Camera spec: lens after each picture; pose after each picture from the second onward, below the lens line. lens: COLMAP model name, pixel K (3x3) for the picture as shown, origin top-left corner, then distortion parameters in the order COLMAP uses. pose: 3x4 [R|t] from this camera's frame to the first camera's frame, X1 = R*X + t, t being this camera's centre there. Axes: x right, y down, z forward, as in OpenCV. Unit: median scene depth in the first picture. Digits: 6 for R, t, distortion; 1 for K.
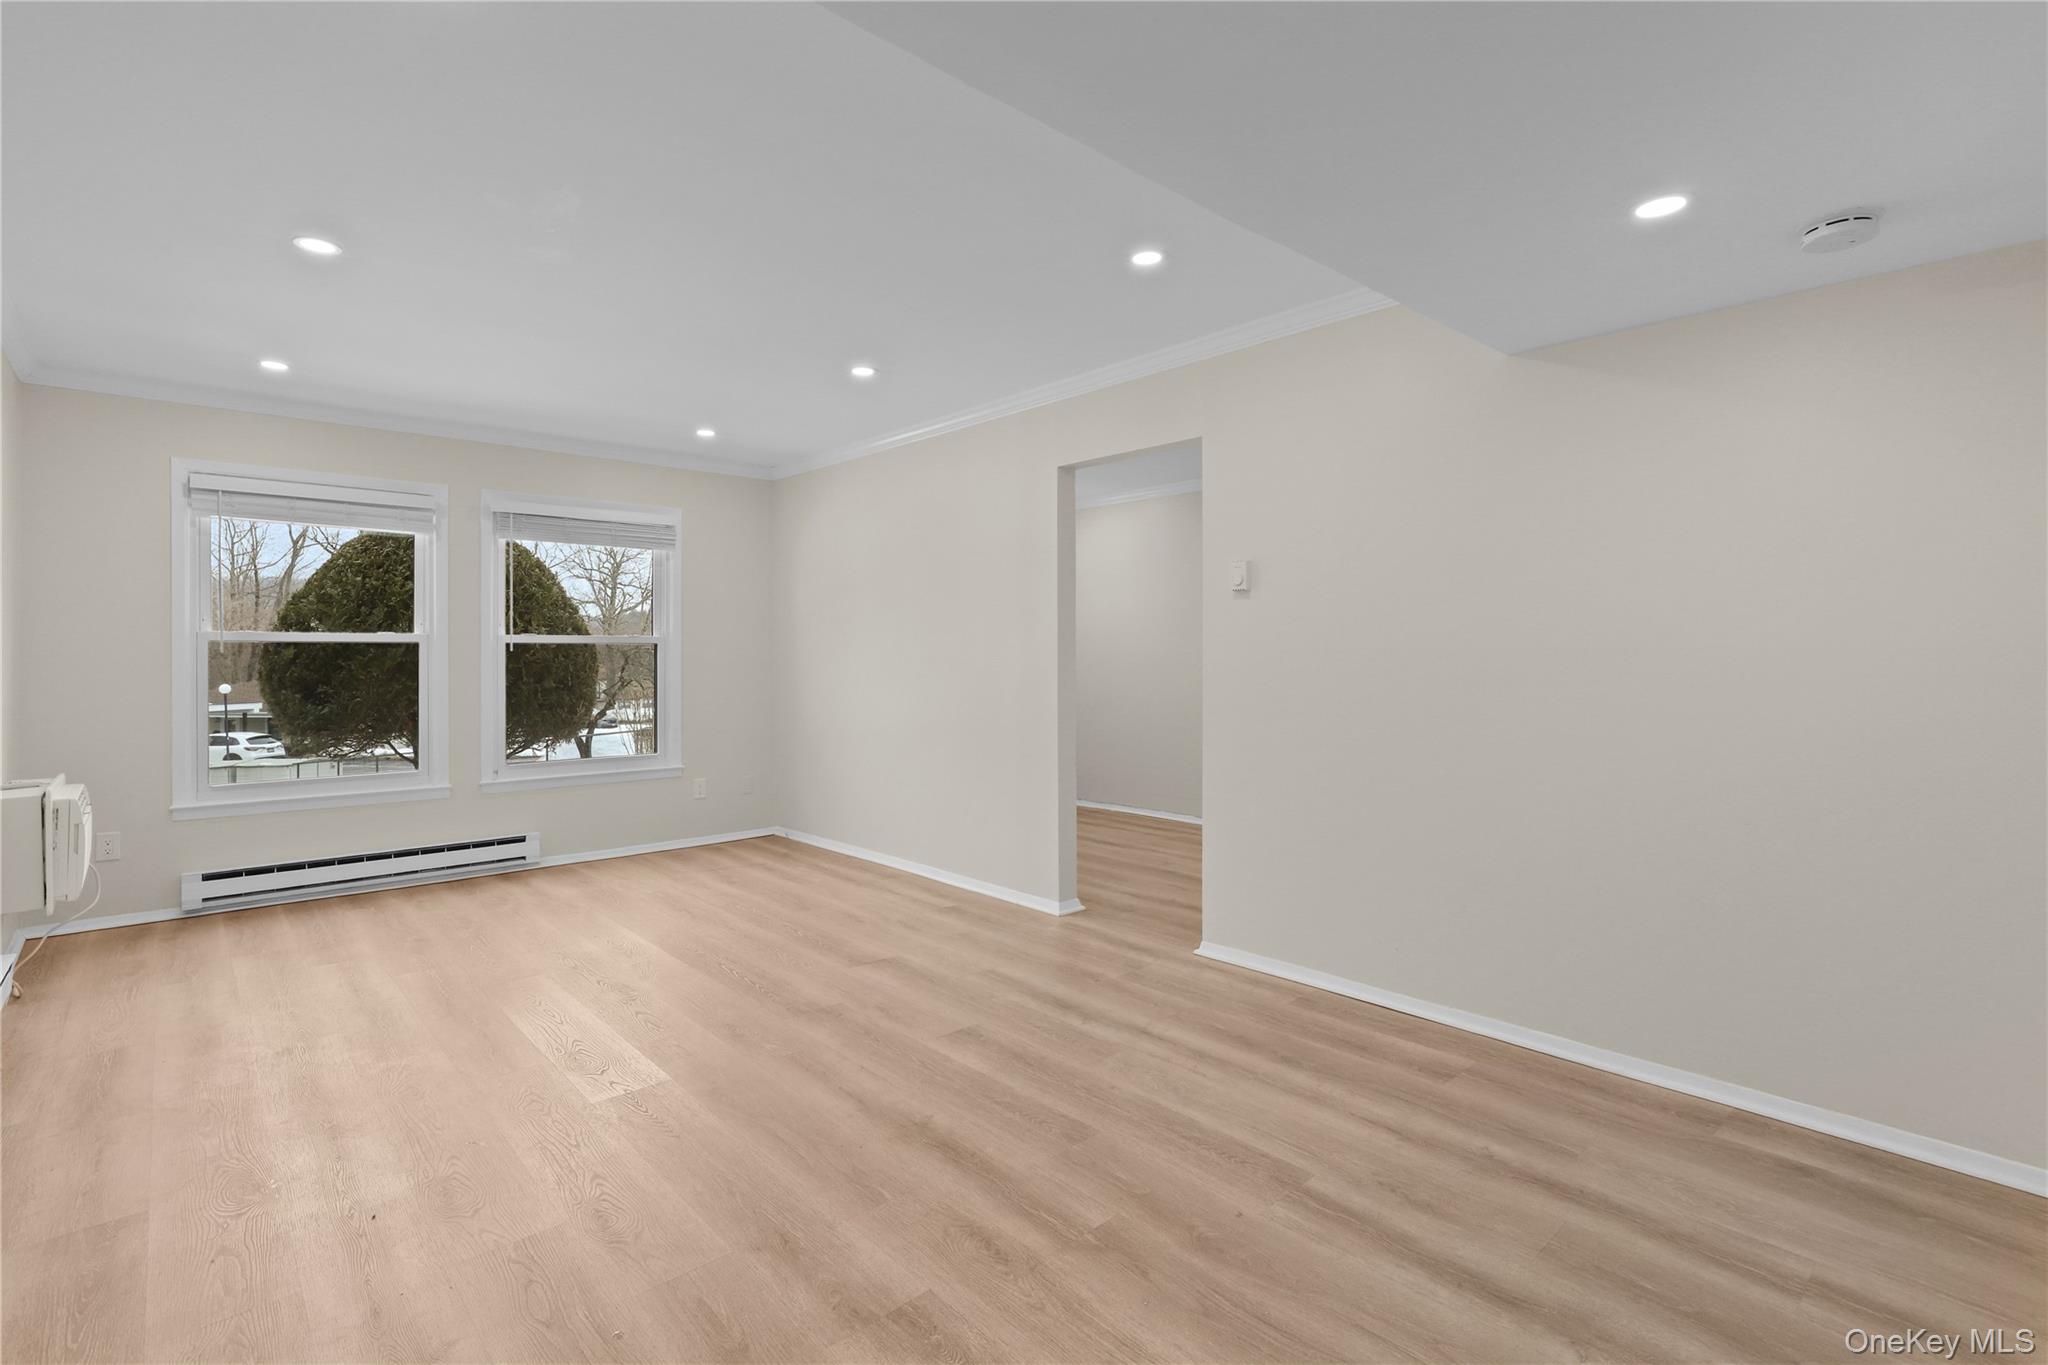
lens RADIAL K [[991.0, 0, 1042.9], [0, 991.0, 660.9], [0, 0, 1]] dist [-0.004208, 0.000746]
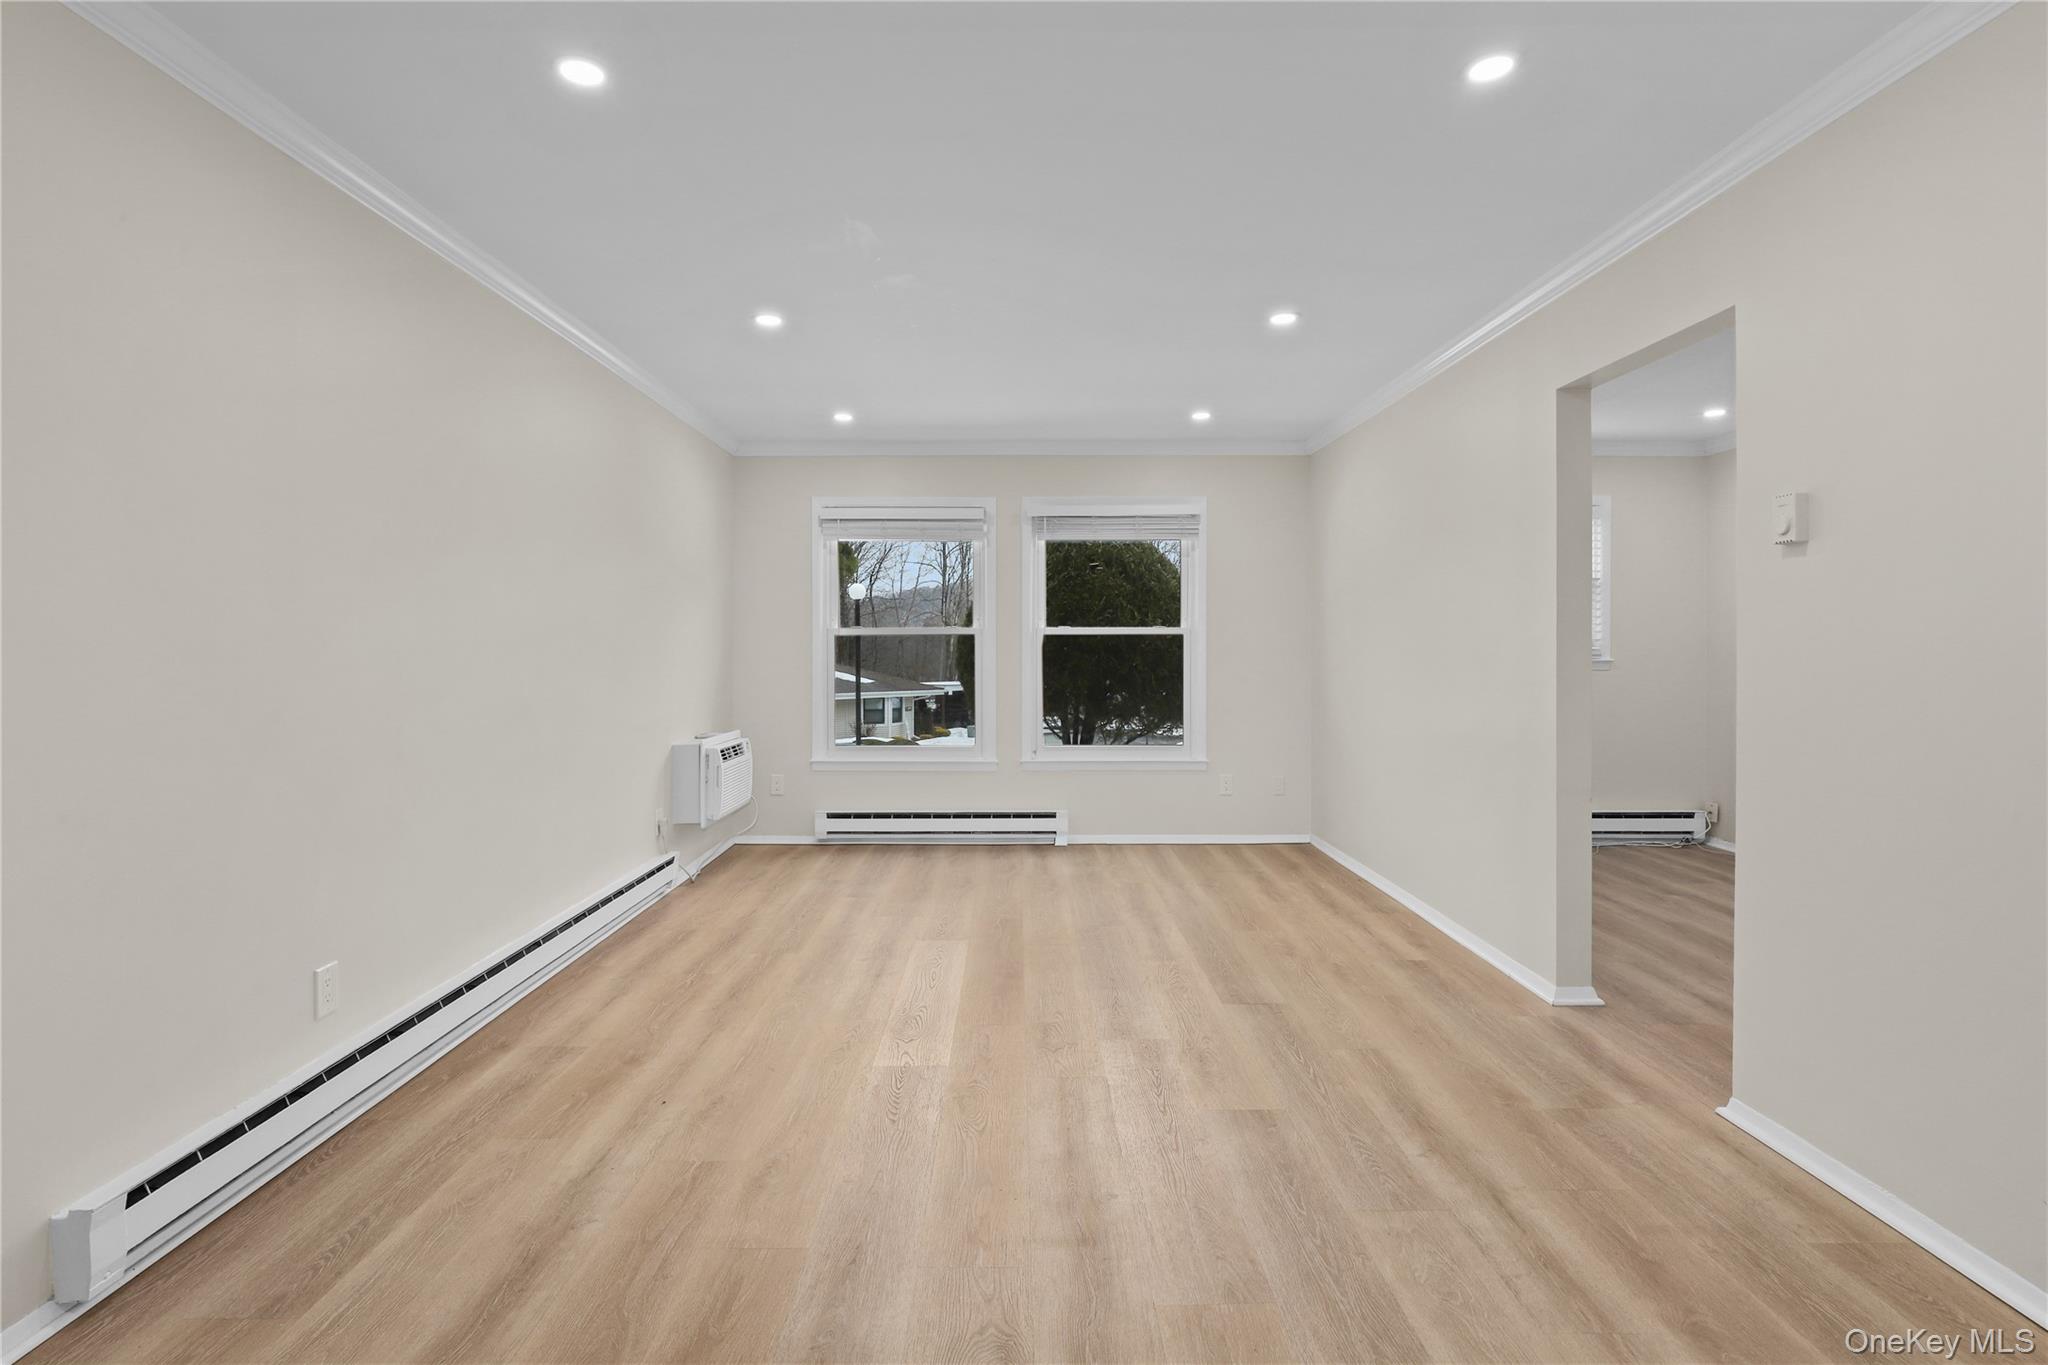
lens RADIAL K [[1015.1, 0, 987.1], [0, 1015.1, 649.6], [0, 0, 1]] dist [-0.003201, 0.000773]
pose [[0.720258, 0.003002, -0.693700, 0.236413], [-0.003335, 0.999994, 0.000864, -0.003208], [0.693699, 0.001691, 0.720263, 0.175907]]
